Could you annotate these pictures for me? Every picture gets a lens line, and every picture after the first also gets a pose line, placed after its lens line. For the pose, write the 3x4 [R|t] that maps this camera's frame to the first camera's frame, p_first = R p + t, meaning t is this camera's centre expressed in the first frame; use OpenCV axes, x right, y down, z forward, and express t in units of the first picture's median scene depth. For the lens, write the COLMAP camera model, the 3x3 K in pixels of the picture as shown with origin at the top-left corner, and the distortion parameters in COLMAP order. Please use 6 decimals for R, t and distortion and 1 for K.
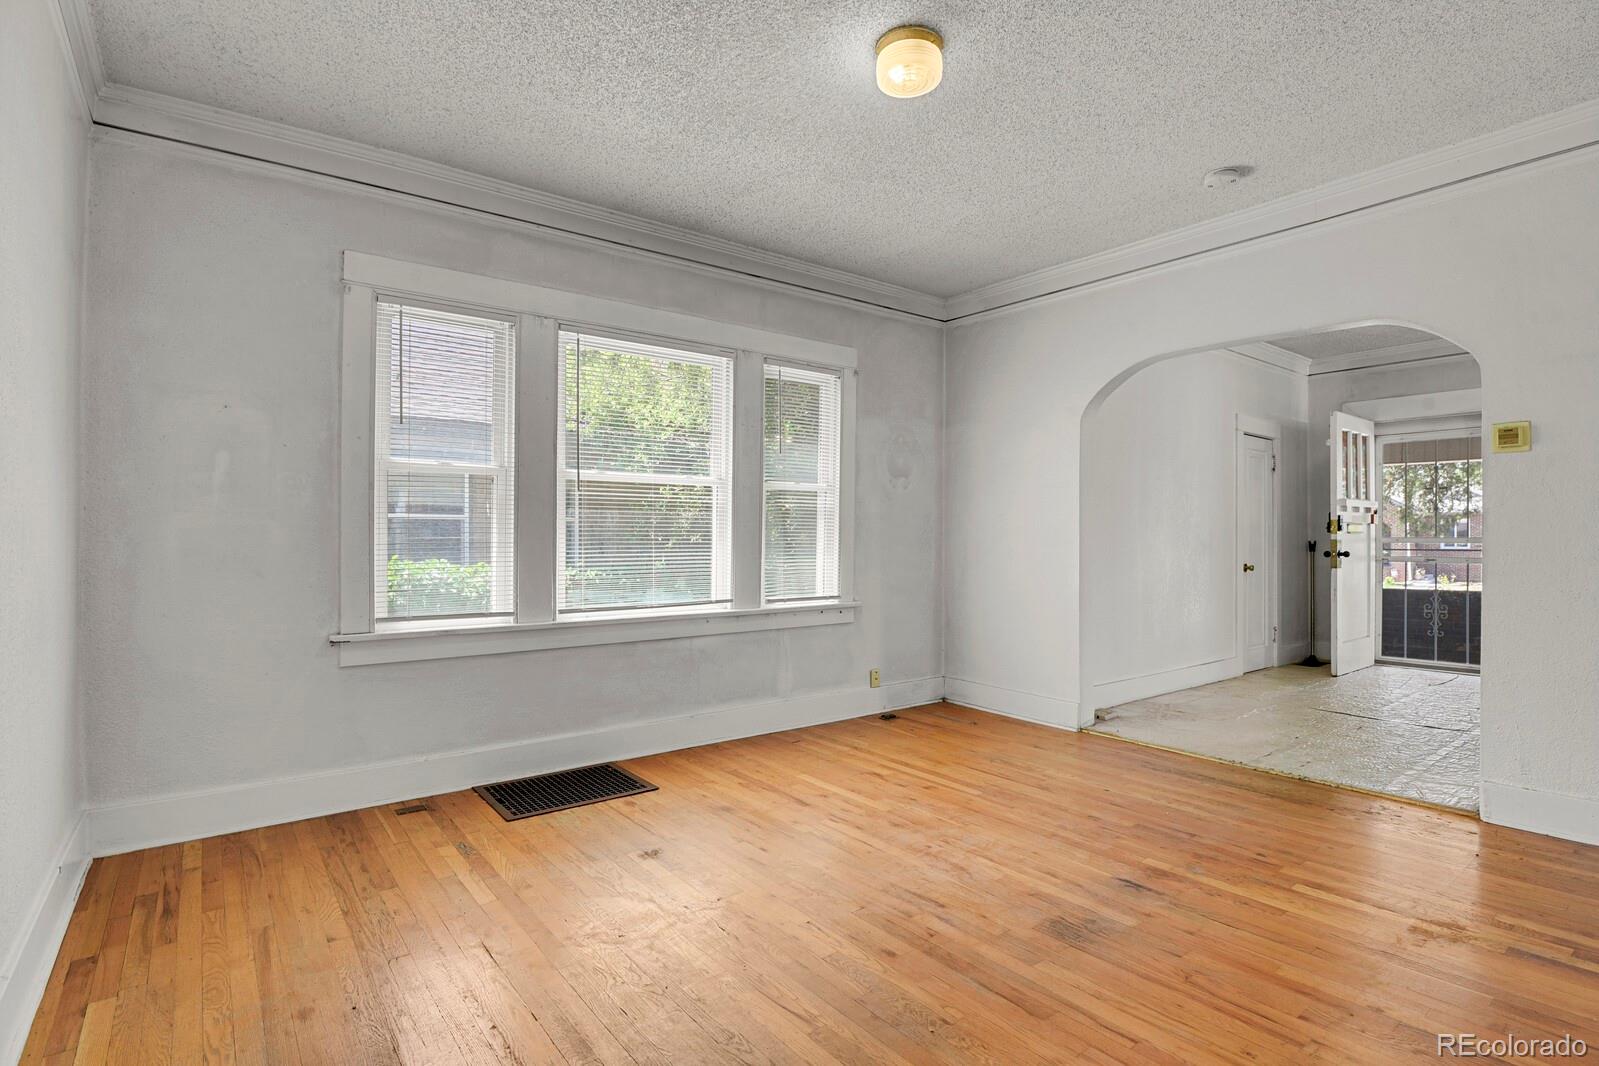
lens RADIAL K [[775.4, 0, 810.8], [0, 775.4, 534.4], [0, 0, 1]] dist [-0.033282, -0.001307]
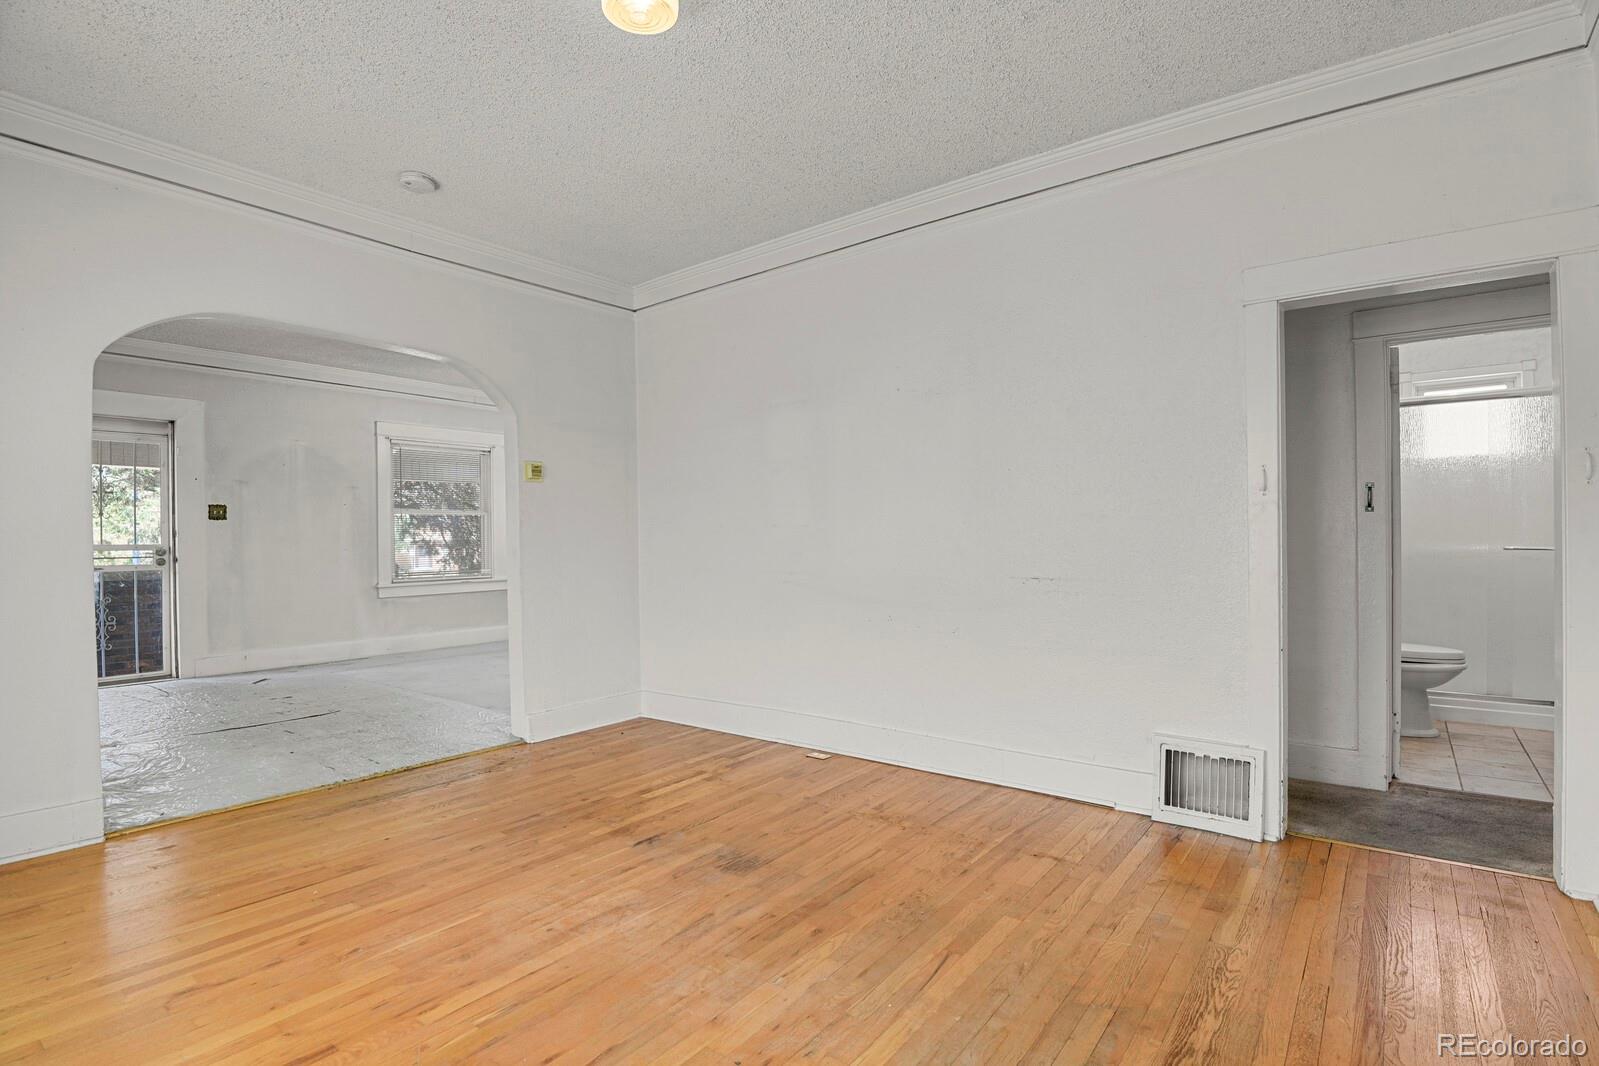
lens RADIAL K [[775.4, 0, 798.0], [0, 775.4, 538.7], [0, 0, 1]] dist [-0.033282, -0.001307]
pose [[-0.241772, 0.001719, 0.970332, -0.692757], [0.006039, 0.999982, -0.000266, 0.005191], [-0.970314, 0.005796, -0.241778, 0.967538]]
